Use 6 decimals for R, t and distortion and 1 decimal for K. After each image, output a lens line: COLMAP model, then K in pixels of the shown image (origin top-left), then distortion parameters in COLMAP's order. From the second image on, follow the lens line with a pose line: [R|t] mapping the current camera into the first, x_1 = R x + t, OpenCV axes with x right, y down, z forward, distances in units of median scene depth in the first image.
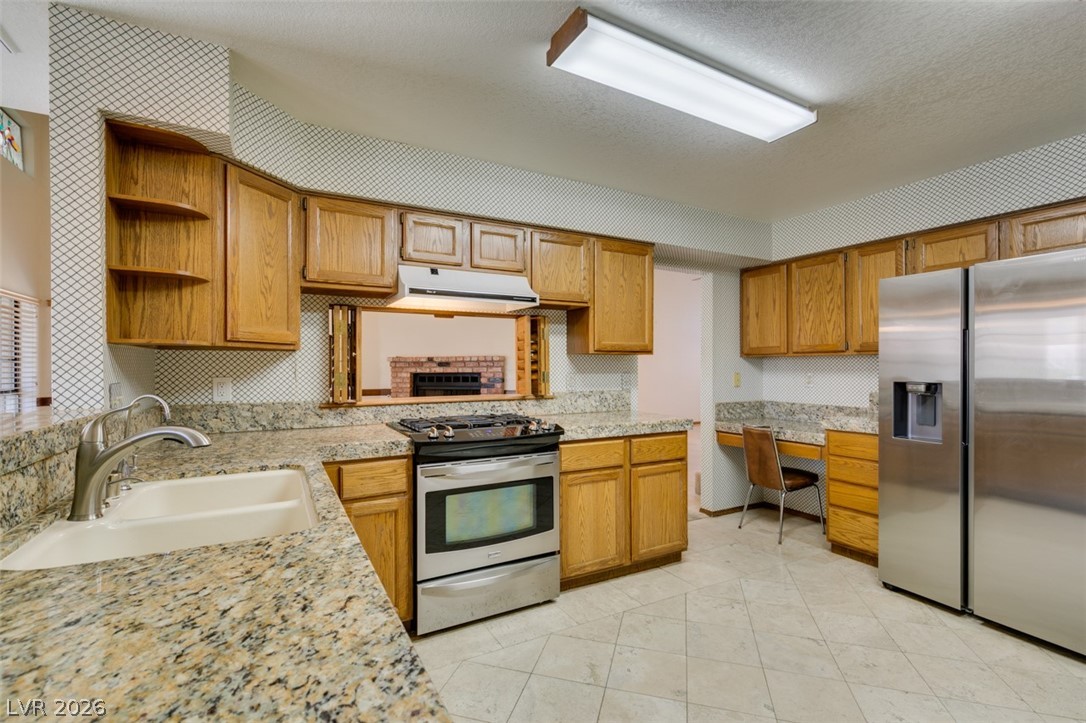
lens RADIAL K [[484.6, 0, 542.1], [0, 484.6, 363.9], [0, 0, 1]] dist [-0.000294, 0.001136]
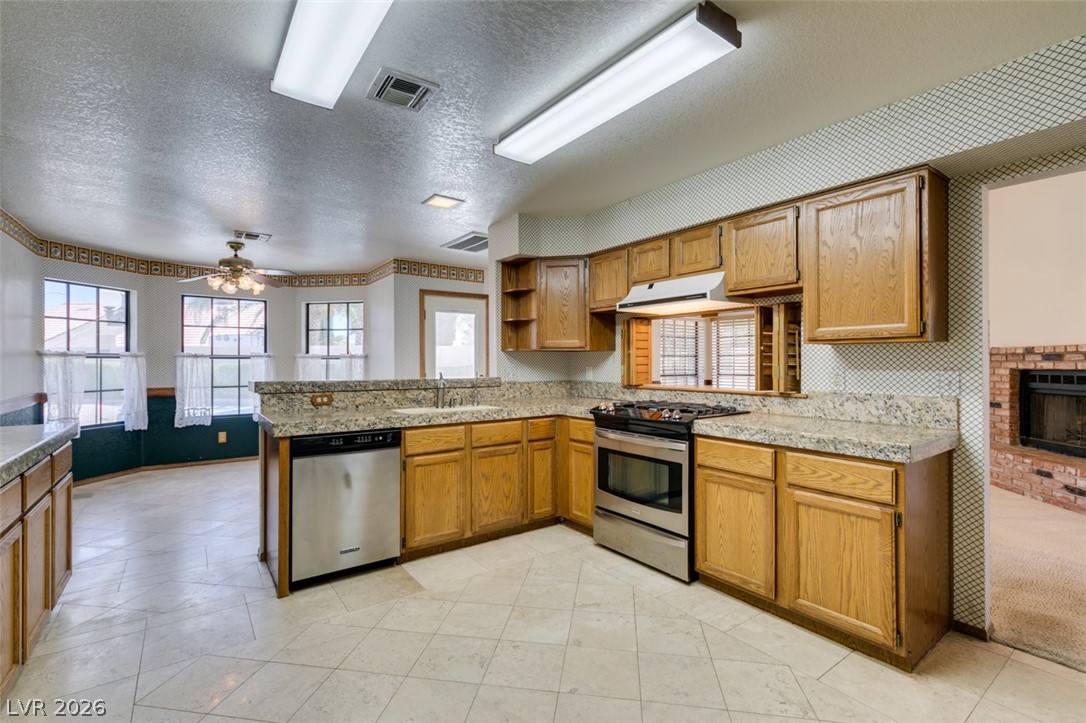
lens RADIAL K [[484.6, 0, 541.0], [0, 484.6, 360.1], [0, 0, 1]] dist [-0.000294, 0.001136]
pose [[0.132303, -0.001082, -0.991209, 0.912552], [0.005750, 0.999983, -0.000324, 0.002896], [0.991193, -0.005656, 0.132307, 0.490626]]
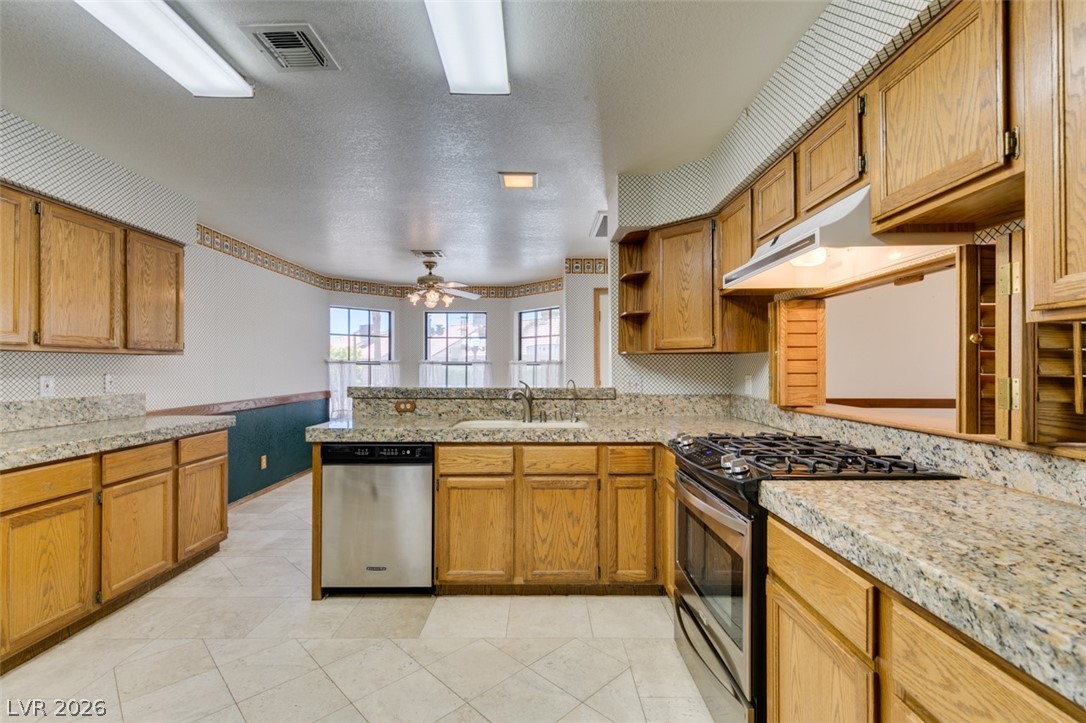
lens RADIAL K [[484.6, 0, 542.4], [0, 484.6, 364.5], [0, 0, 1]] dist [-0.000294, 0.001136]
pose [[-0.477284, -0.003907, -0.878740, 0.560306], [0.005645, 0.999956, -0.007512, 0.005868], [0.878731, -0.008546, -0.477241, 0.942560]]
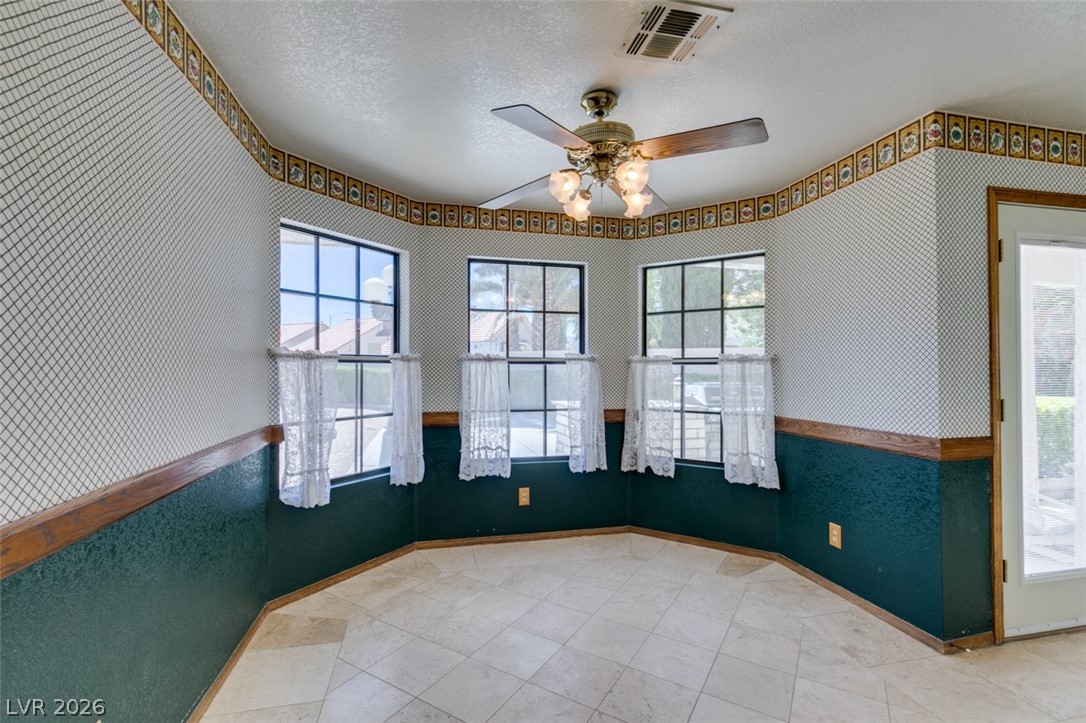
lens RADIAL K [[484.6, 0, 545.1], [0, 484.6, 366.7], [0, 0, 1]] dist [-0.000294, 0.001136]
pose [[-0.260242, 0.000445, -0.965543, -0.151163], [0.005442, 0.999985, -0.001006, -0.002422], [0.965528, -0.005516, -0.260241, -0.214836]]
